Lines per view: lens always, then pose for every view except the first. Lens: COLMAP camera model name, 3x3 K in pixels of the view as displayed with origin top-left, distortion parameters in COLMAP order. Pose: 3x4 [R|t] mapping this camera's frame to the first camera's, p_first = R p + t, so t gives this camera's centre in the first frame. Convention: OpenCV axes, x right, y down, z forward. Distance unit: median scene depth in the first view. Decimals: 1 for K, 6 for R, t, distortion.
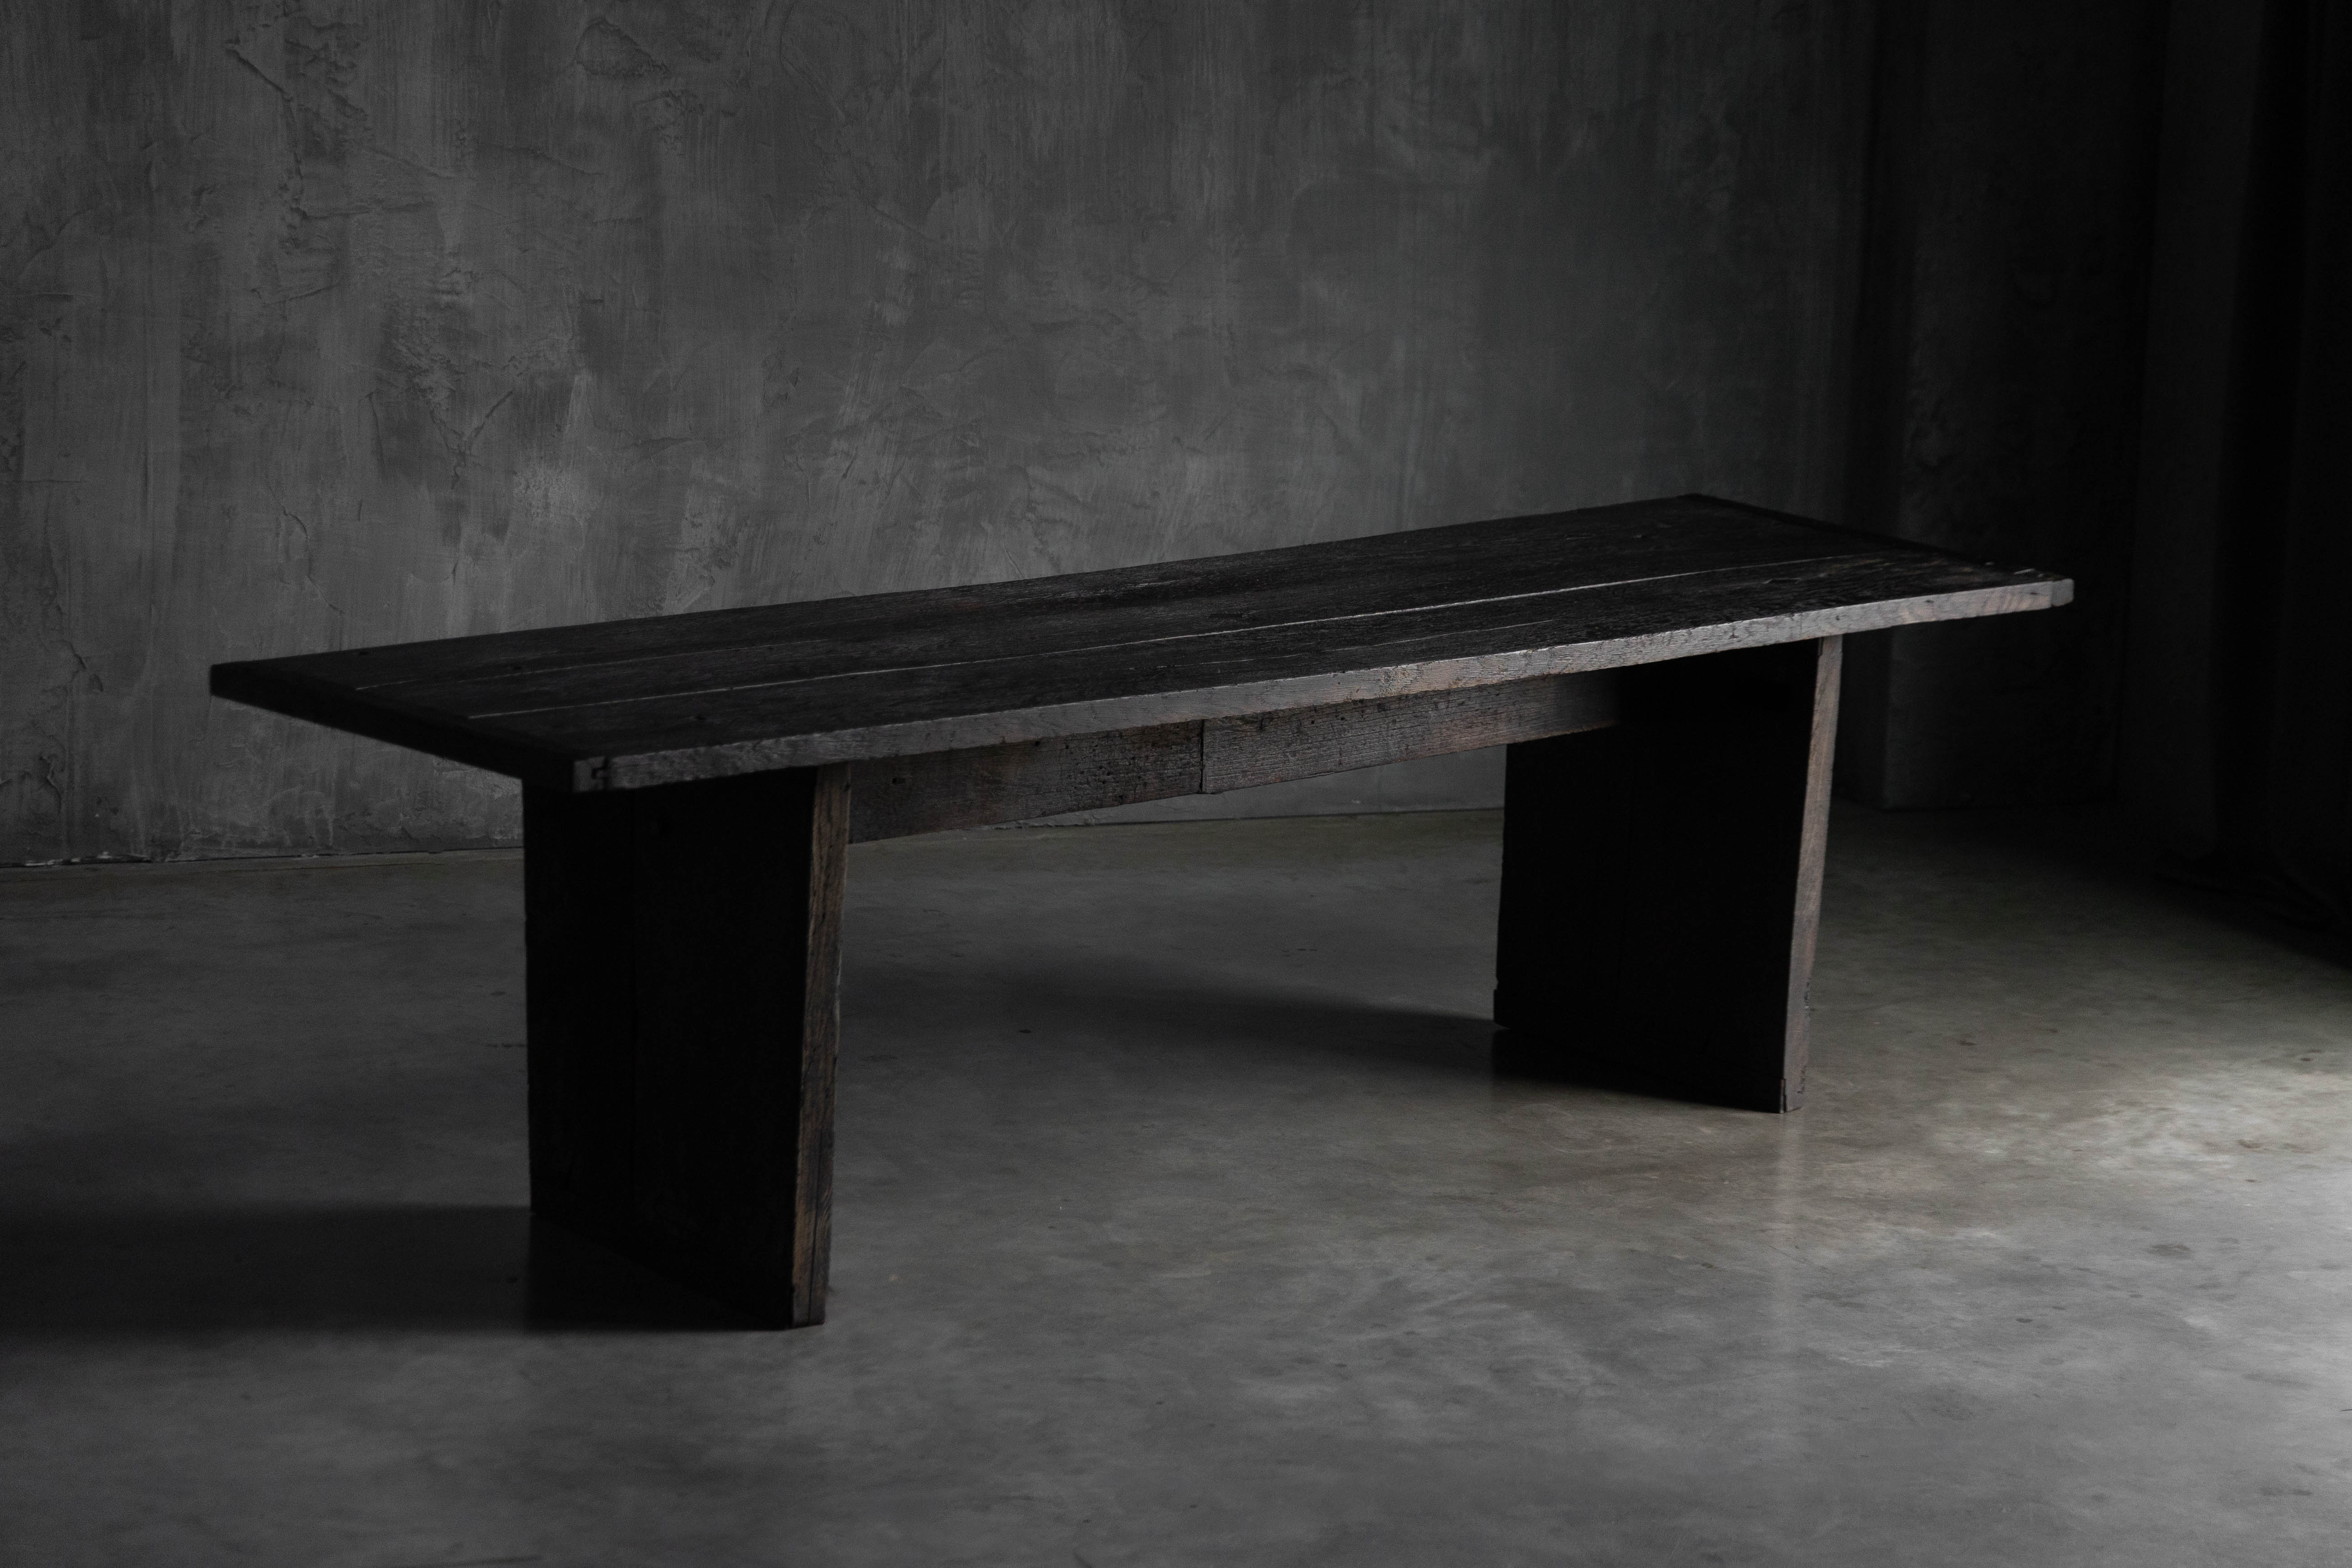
lens RADIAL K [[5472.1, 0, 1189.6], [0, 5472.1, 782.4], [0, 0, 1]] dist [0.019586, 0.000000]
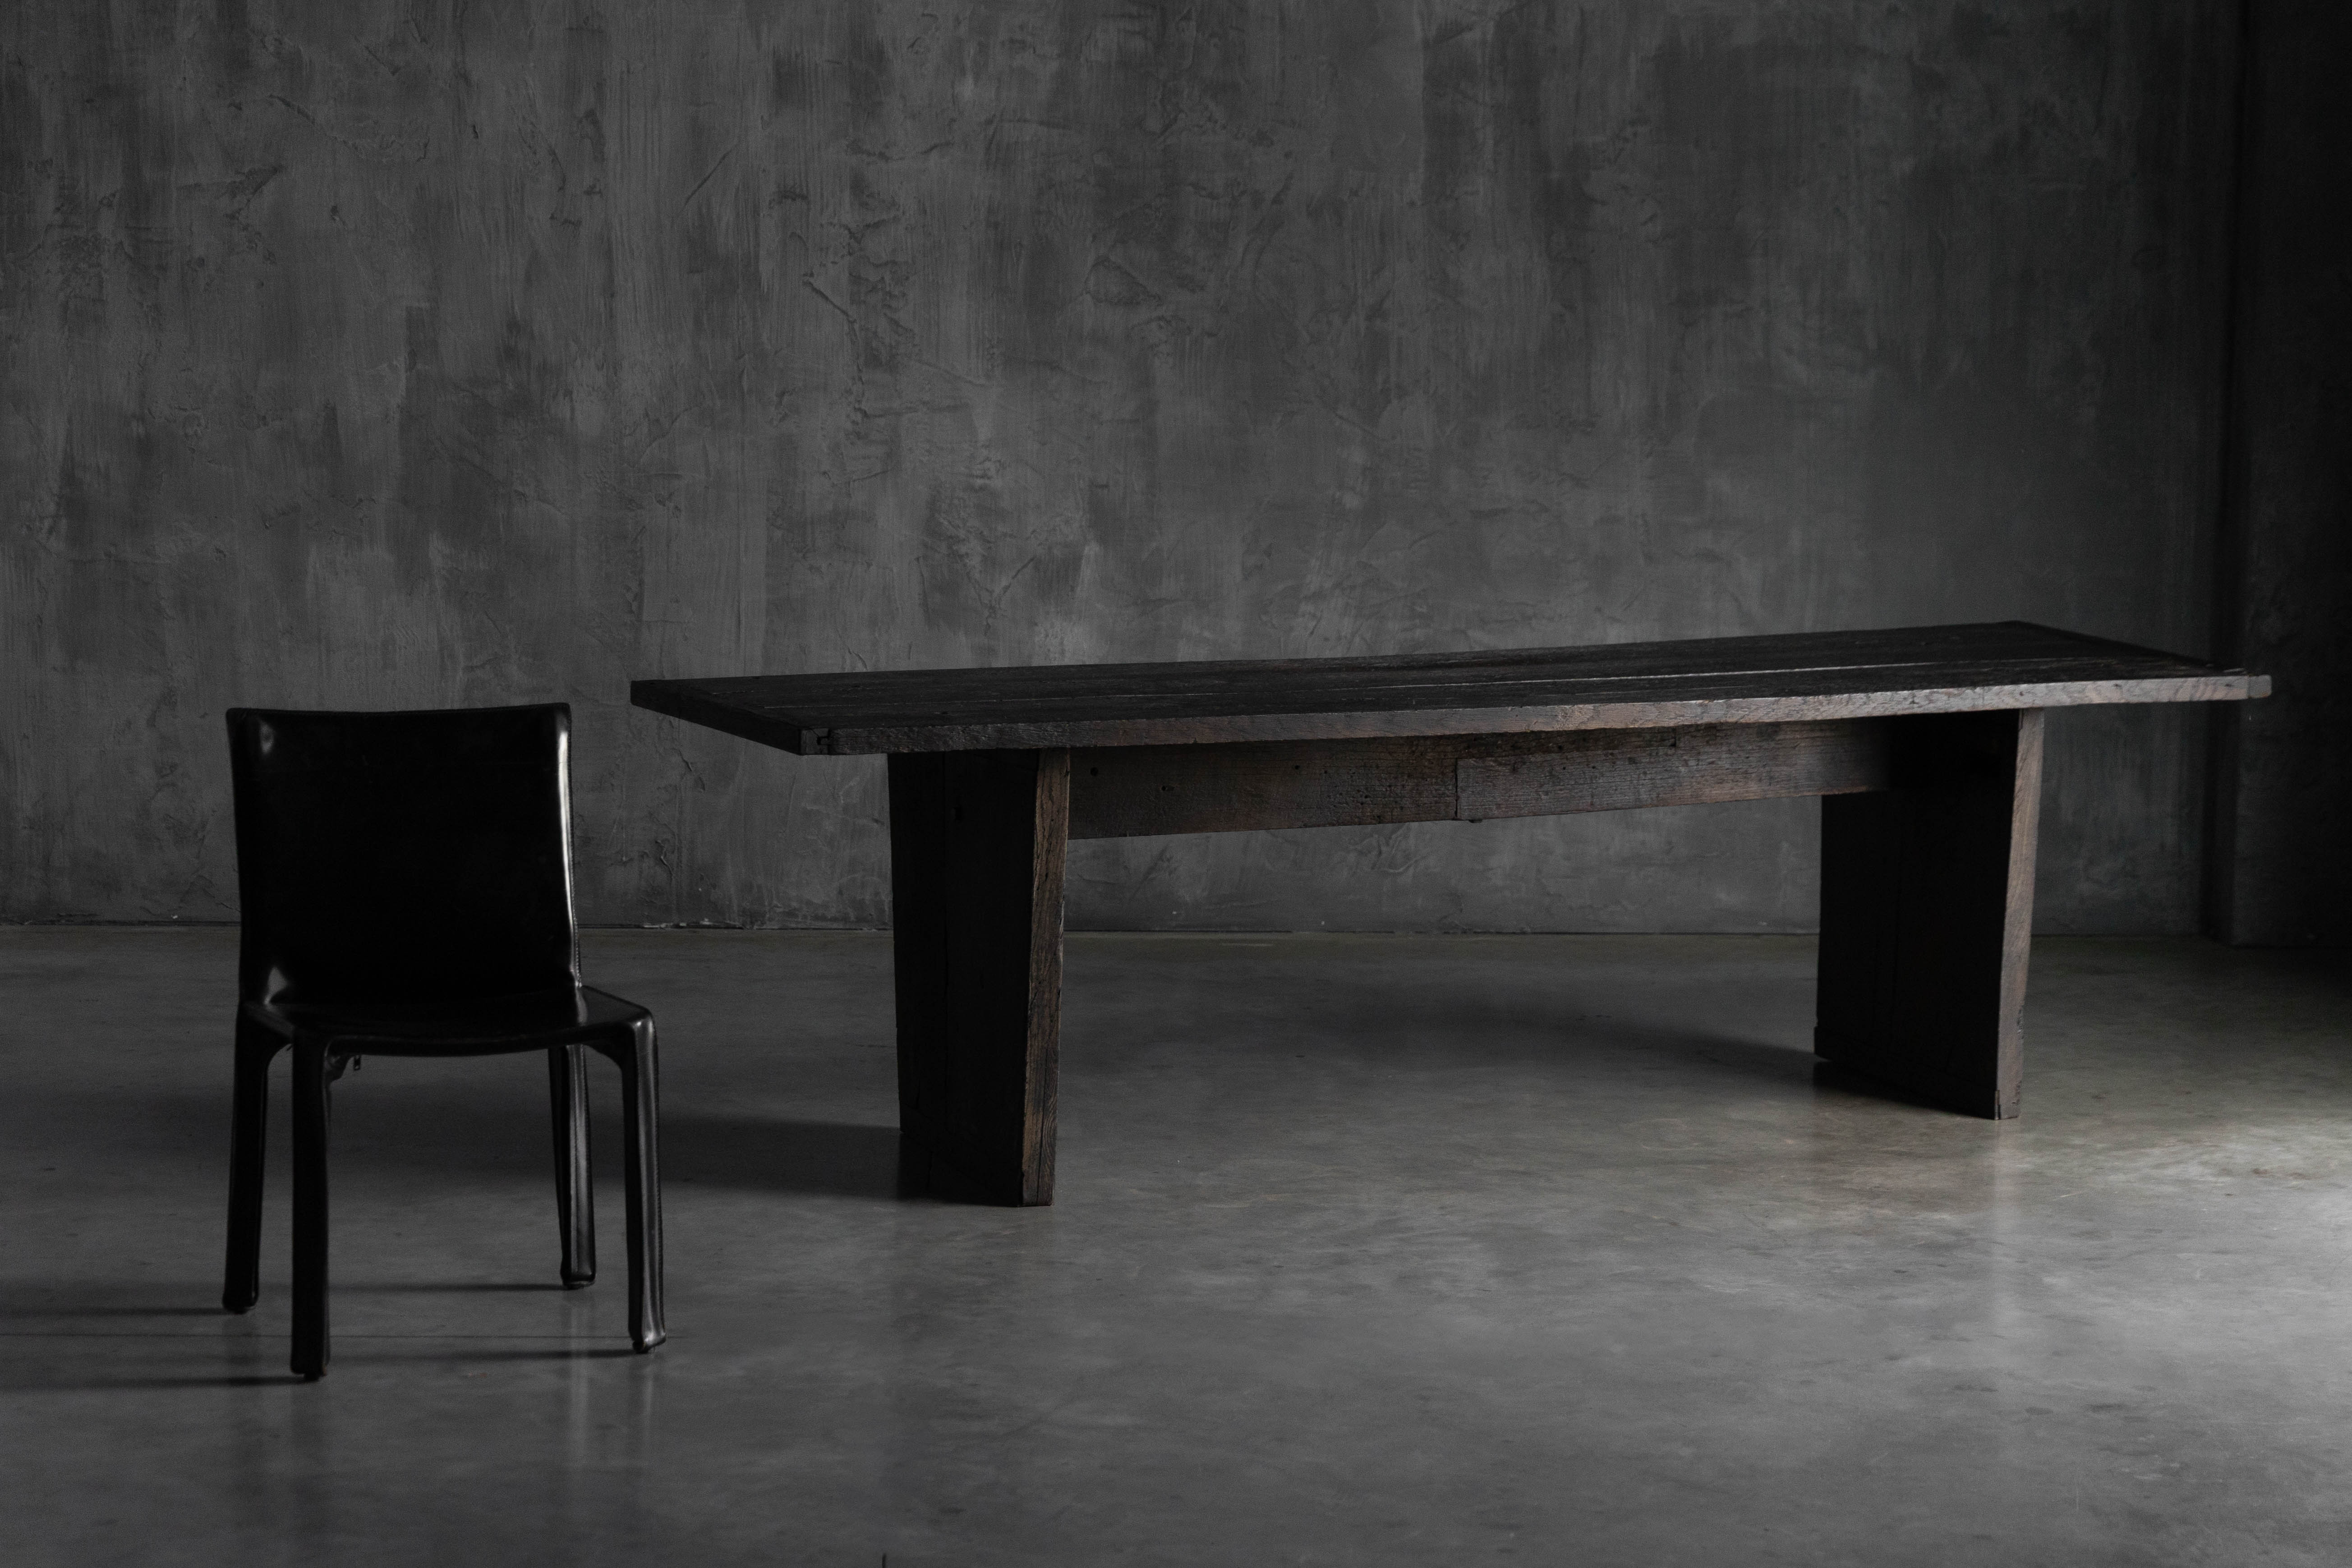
lens RADIAL K [[4701.4, 0, 1249.2], [0, 4701.4, 823.2], [0, 0, 1]] dist [0.012061, 0.000000]
pose [[0.958091, 0.018883, -0.285842, 0.229840], [-0.038669, 0.997217, -0.063737, 0.054769], [0.283843, 0.072119, 0.956155, 0.000627]]
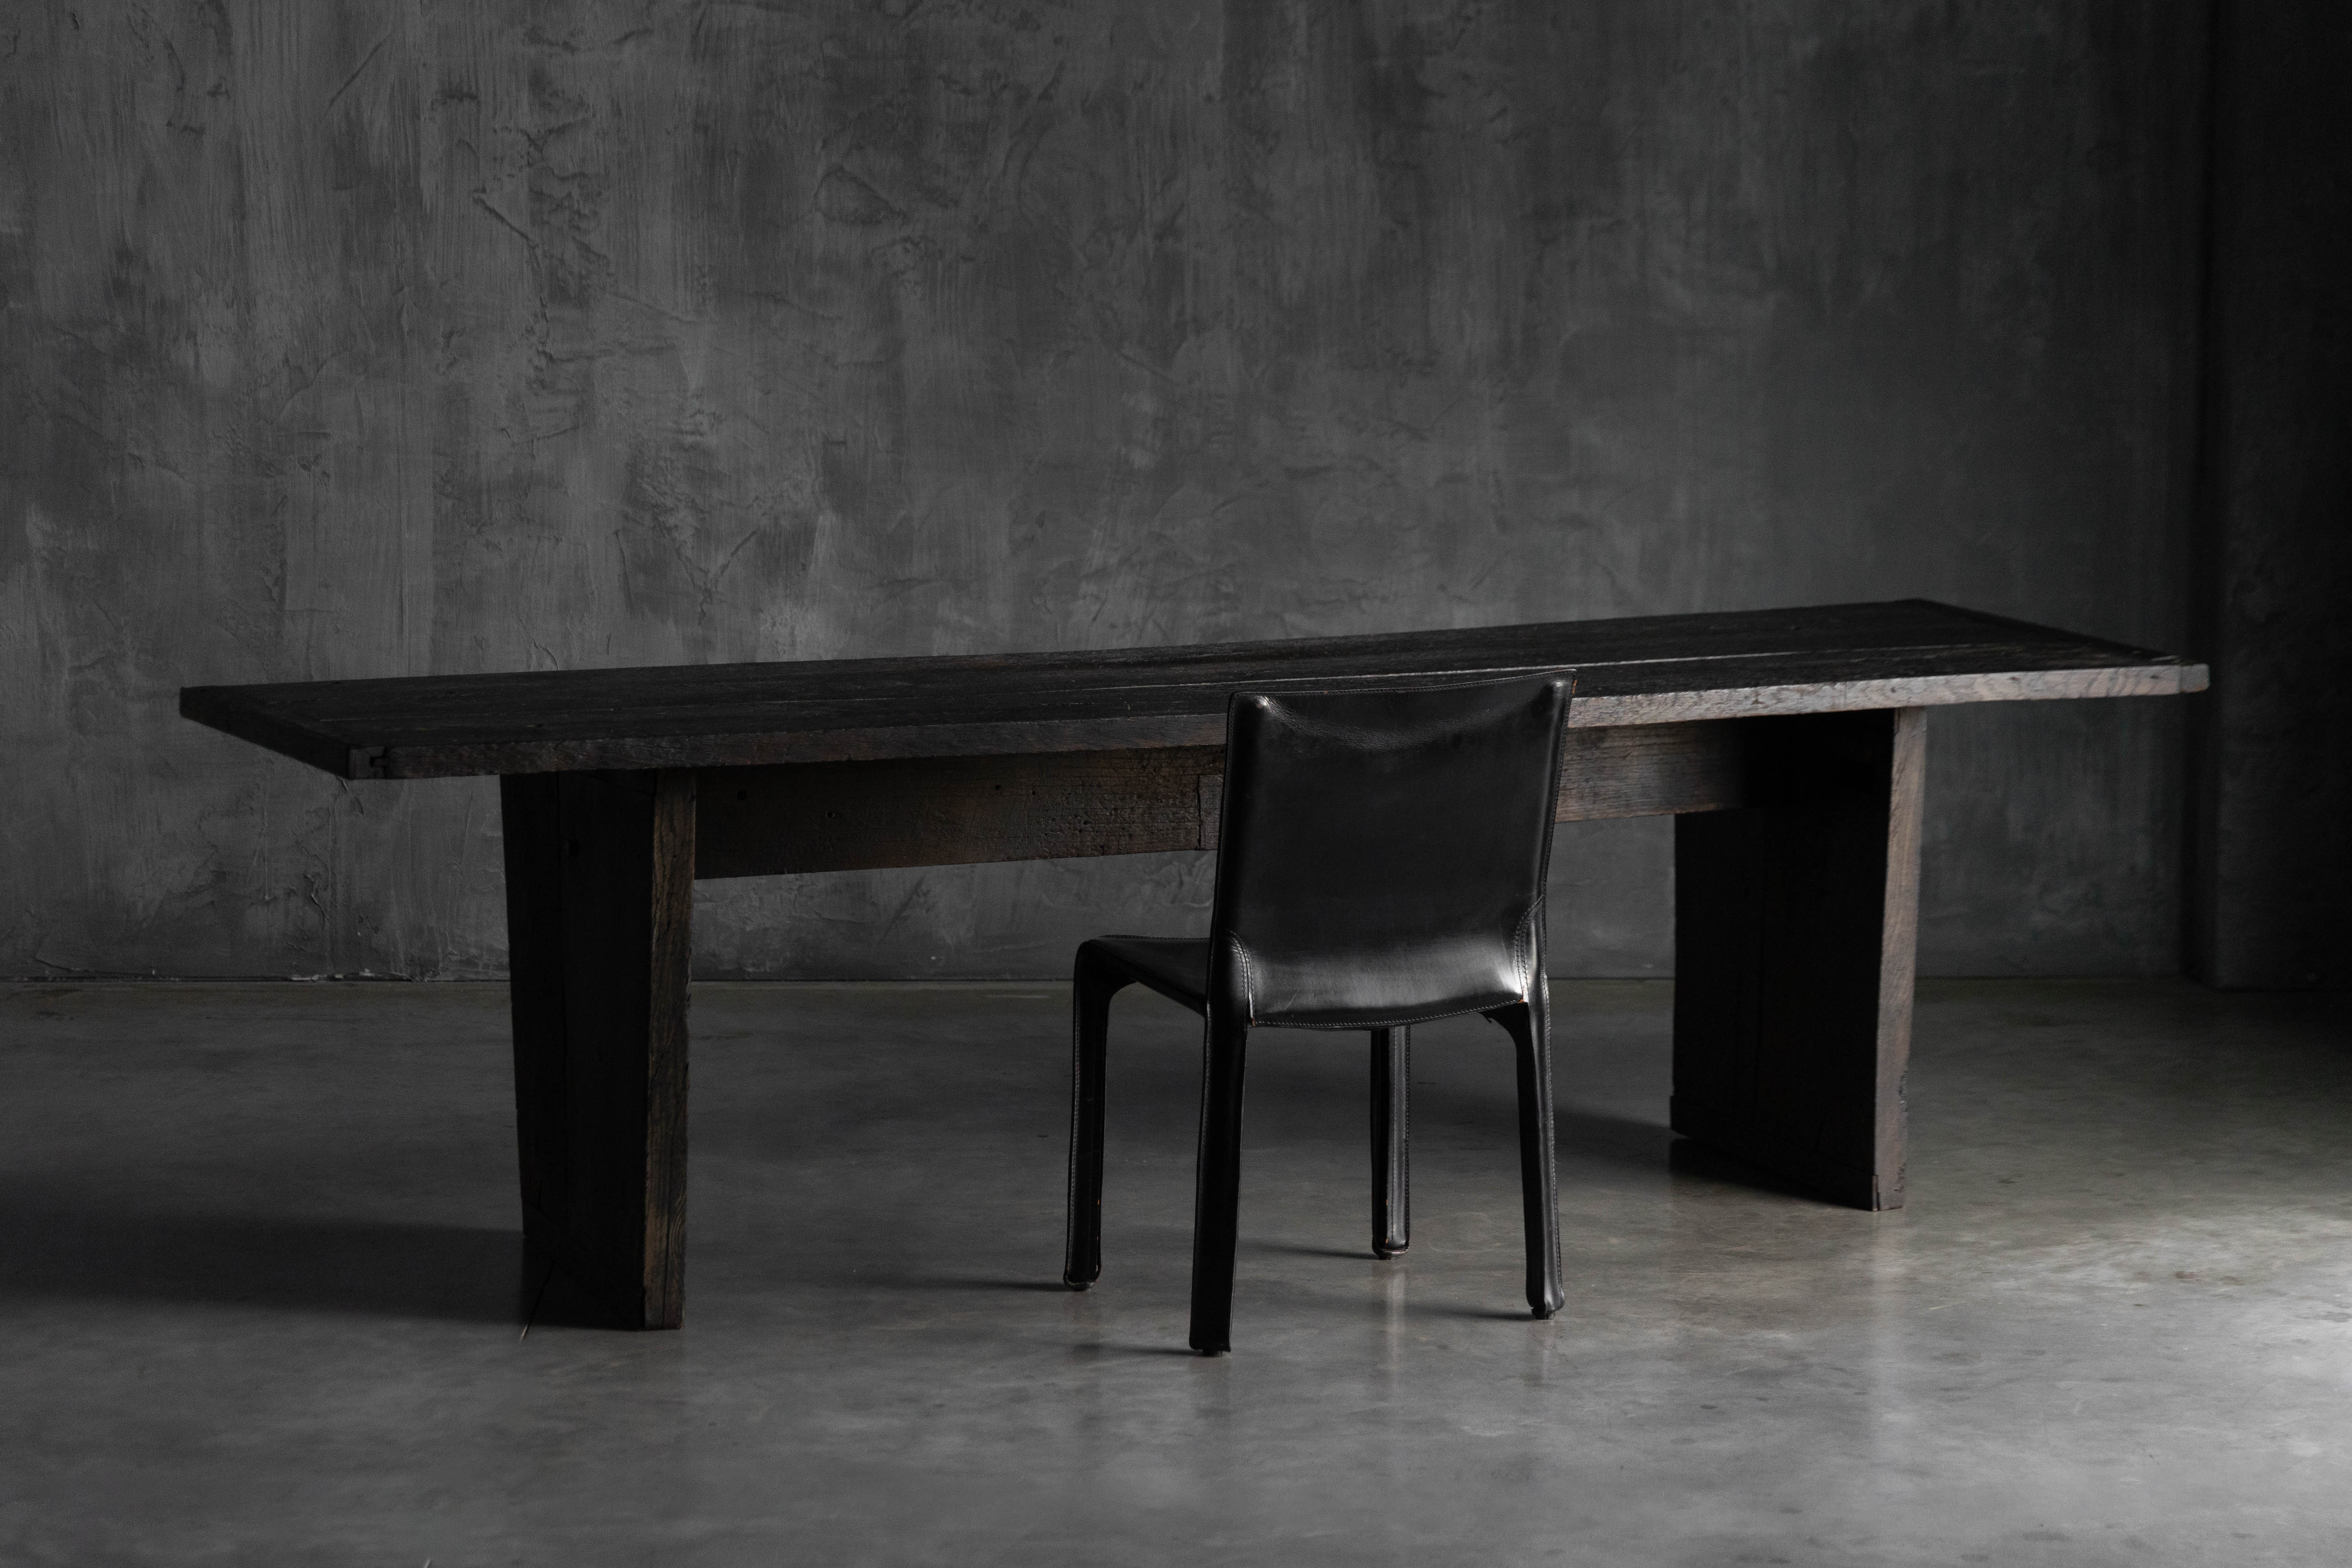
lens RADIAL K [[5472.1, 0, 1201.2], [0, 5472.1, 786.2], [0, 0, 1]] dist [0.019586, 0.000000]
pose [[0.953627, 0.009802, -0.300833, 0.266007], [-0.032541, 0.996969, -0.070667, 0.046336], [0.299228, 0.077179, 0.951055, 0.054429]]
